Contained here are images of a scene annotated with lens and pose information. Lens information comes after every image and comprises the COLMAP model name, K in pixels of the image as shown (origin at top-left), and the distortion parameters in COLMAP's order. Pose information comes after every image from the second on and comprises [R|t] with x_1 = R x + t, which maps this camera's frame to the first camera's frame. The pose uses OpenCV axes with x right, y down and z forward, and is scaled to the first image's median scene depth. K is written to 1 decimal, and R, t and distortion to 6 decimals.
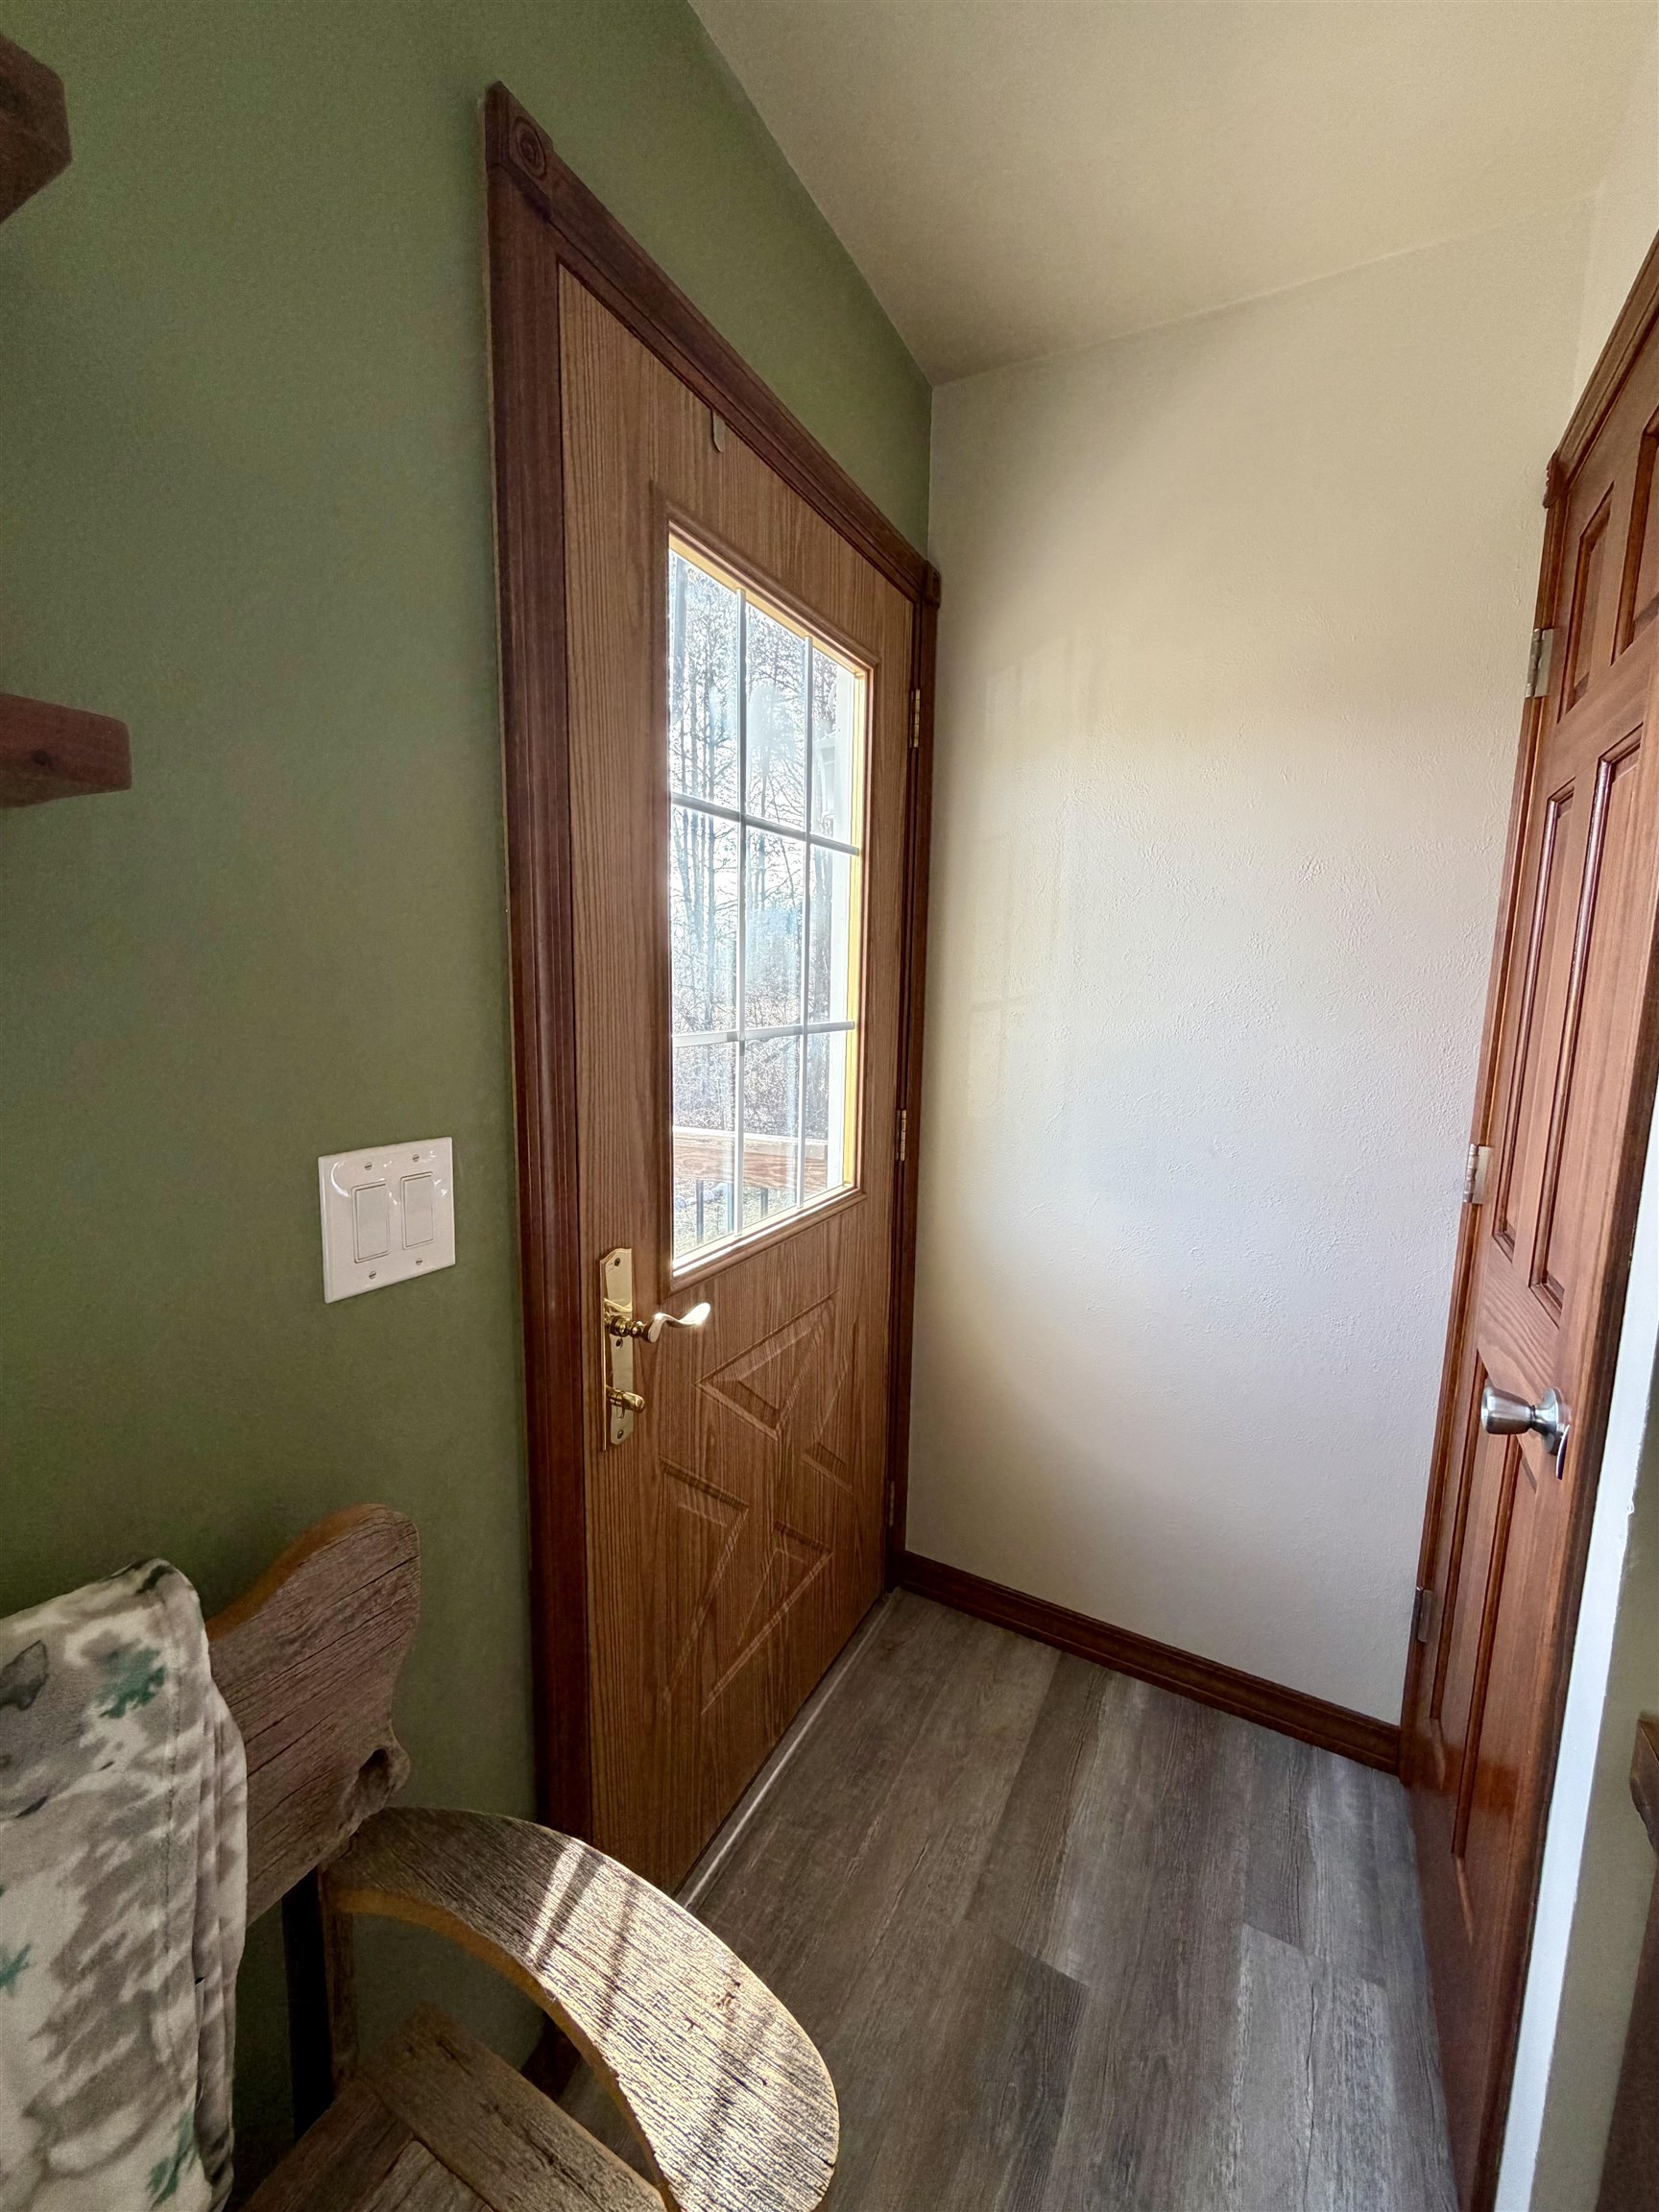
lens RADIAL K [[880.1, 0, 826.2], [0, 880.1, 1097.9], [0, 0, 1]] dist [0.000183, 0.000035]
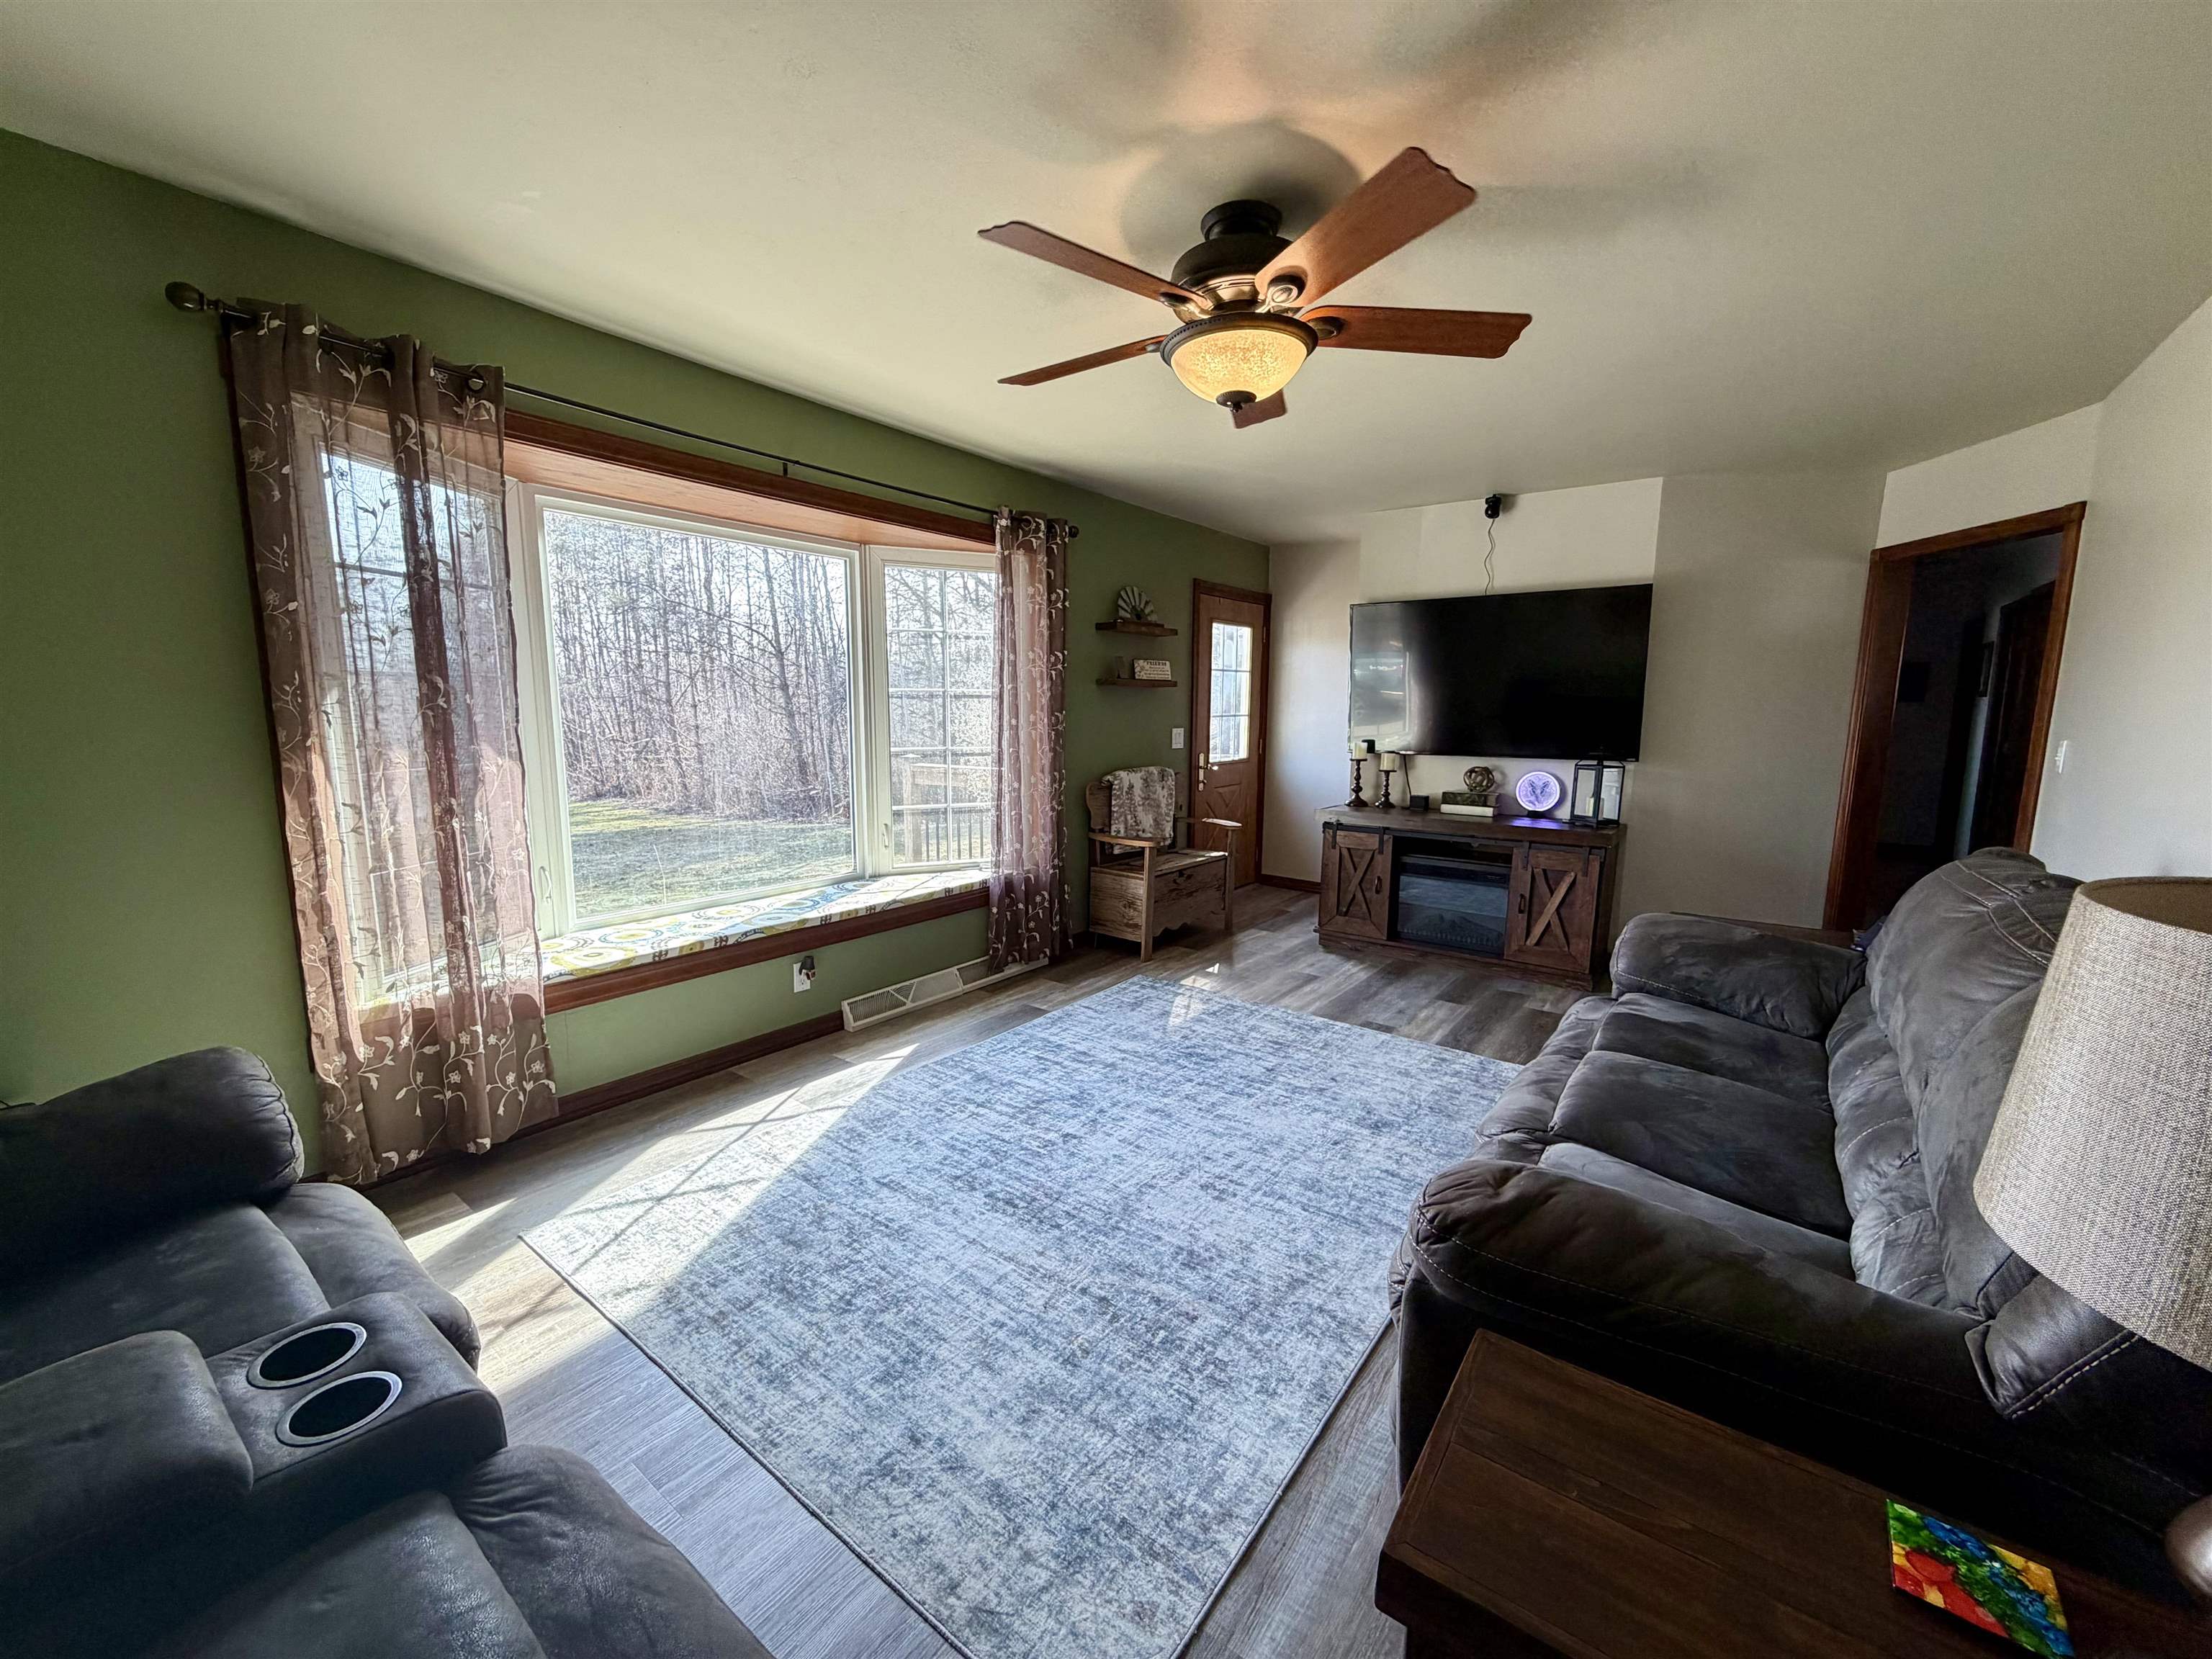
lens RADIAL K [[881.7, 0, 1094.6], [0, 881.7, 829.3], [0, 0, 1]] dist [0.000439, -0.000695]
pose [[0.987882, 0.009811, -0.154896, -0.042367], [-0.008811, 0.999936, 0.007139, 0.603665], [0.154956, -0.005688, 0.987905, -4.469284]]
